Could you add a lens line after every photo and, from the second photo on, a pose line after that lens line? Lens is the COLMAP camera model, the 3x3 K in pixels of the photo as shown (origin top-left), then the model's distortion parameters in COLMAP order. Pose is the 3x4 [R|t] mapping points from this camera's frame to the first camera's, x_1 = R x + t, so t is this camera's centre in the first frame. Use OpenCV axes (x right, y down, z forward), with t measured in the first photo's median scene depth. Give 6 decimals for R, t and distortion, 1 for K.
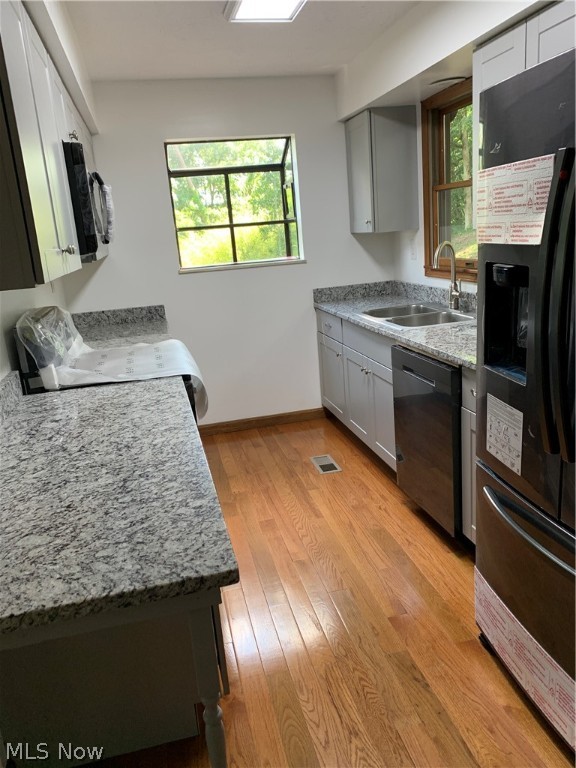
lens RADIAL K [[584.2, 0, 288.0], [0, 584.2, 386.4], [0, 0, 1]] dist [0.028169, -0.038937]
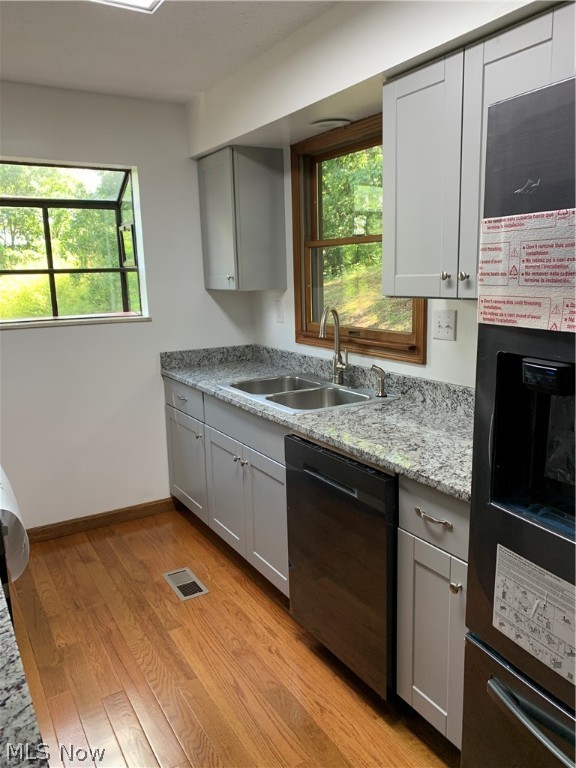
lens RADIAL K [[584.2, 0, 292.5], [0, 584.2, 381.2], [0, 0, 1]] dist [0.028169, -0.038937]
pose [[0.949180, -0.000086, 0.314735, -0.045886], [0.029452, 0.995636, -0.088550, -0.060017], [-0.313354, 0.093319, 0.945040, 0.210100]]
